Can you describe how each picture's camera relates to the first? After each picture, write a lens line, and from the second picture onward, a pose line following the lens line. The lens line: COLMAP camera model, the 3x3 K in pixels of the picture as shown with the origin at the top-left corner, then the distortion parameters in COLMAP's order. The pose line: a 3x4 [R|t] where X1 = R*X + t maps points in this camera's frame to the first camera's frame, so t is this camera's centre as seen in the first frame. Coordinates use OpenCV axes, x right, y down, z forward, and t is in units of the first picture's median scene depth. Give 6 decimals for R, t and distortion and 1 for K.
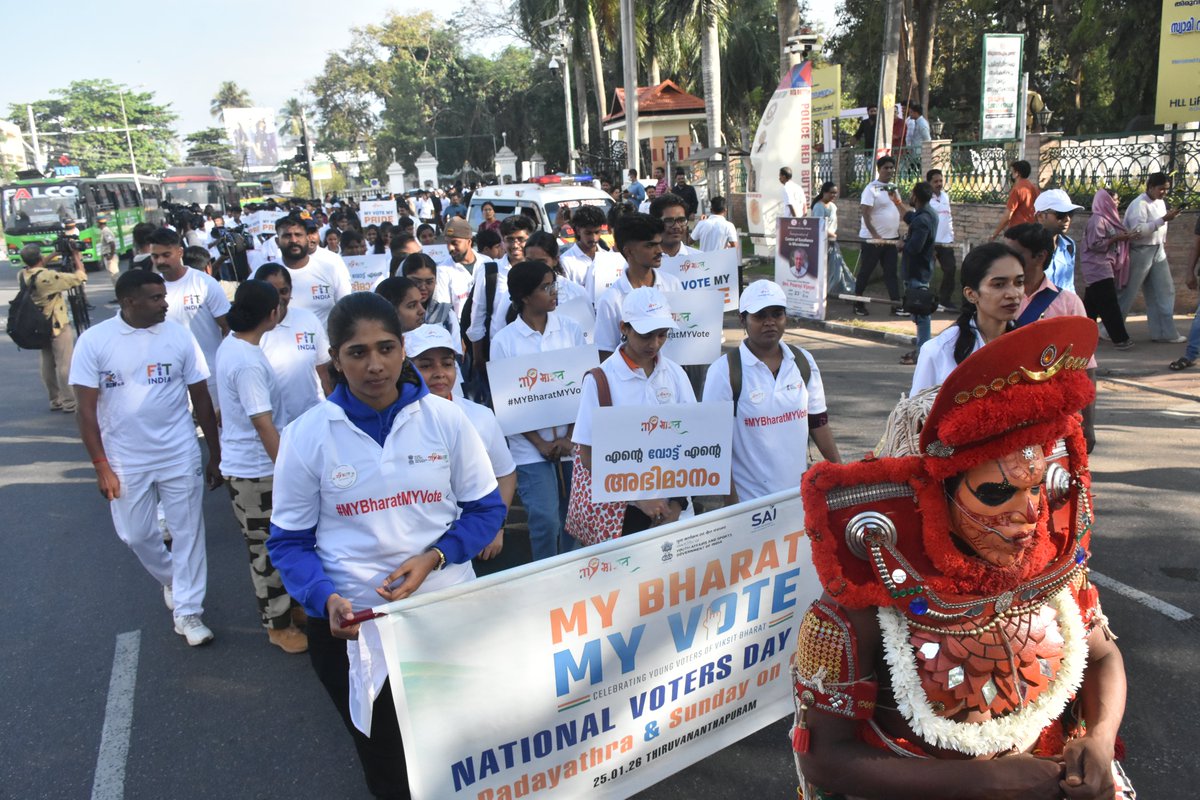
lens RADIAL K [[899.3, 0, 600.0], [0, 899.3, 400.0], [0, 0, 1]] dist [-0.022683, -0.001817]
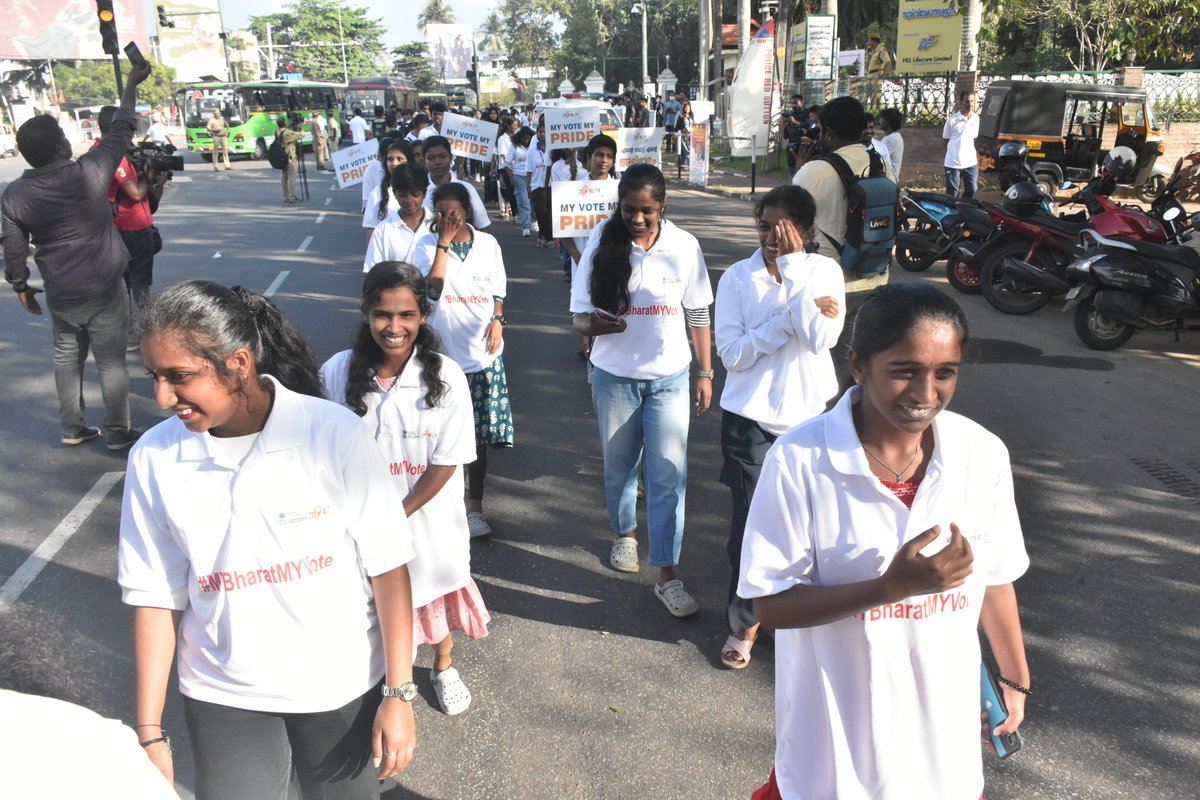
lens RADIAL K [[907.2, 0, 600.0], [0, 907.2, 400.0], [0, 0, 1]] dist [-0.029030, 0.004156]
pose [[0.976848, 0.101009, -0.188589, 0.049347], [-0.086009, 0.992566, 0.086114, 0.021479], [0.195885, -0.067900, 0.978273, -0.086035]]
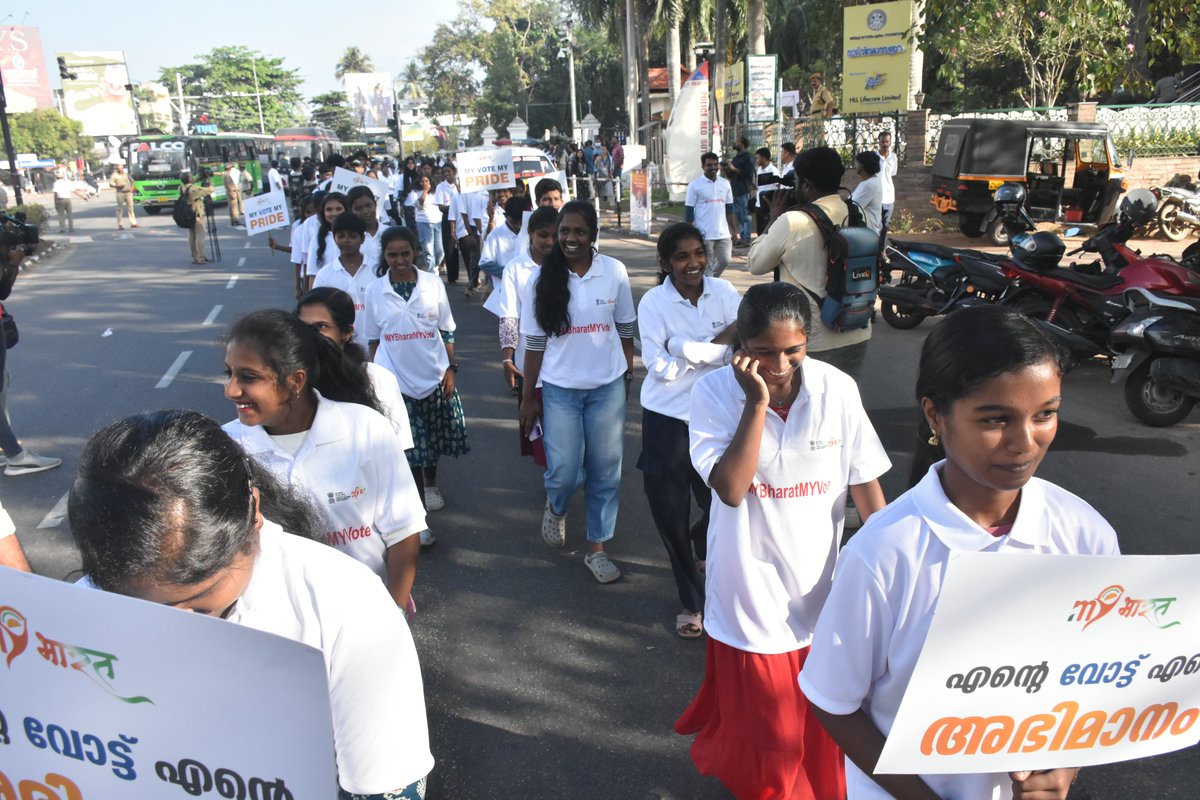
lens RADIAL K [[907.2, 0, 600.0], [0, 907.2, 400.0], [0, 0, 1]] dist [-0.029030, 0.004156]
pose [[0.991533, 0.053571, -0.118288, 0.043759], [-0.049690, 0.998133, 0.035518, 0.018172], [0.119969, -0.029339, 0.992344, -0.073113]]
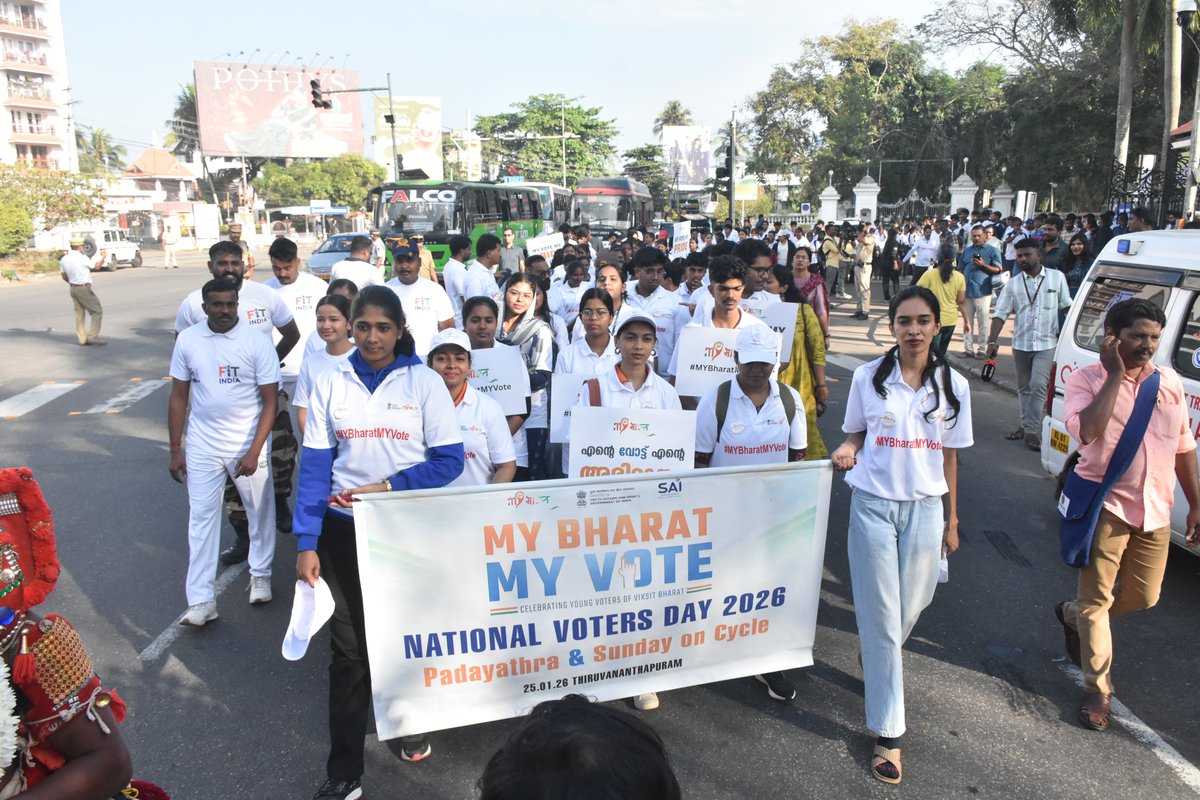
lens RADIAL K [[907.2, 0, 600.0], [0, 907.2, 400.0], [0, 0, 1]] dist [-0.029030, 0.004156]
pose [[0.897619, 0.140627, -0.417738, -0.025051], [-0.152999, 0.988219, 0.003916, -0.021069], [0.413367, 0.060399, 0.908559, 0.089135]]
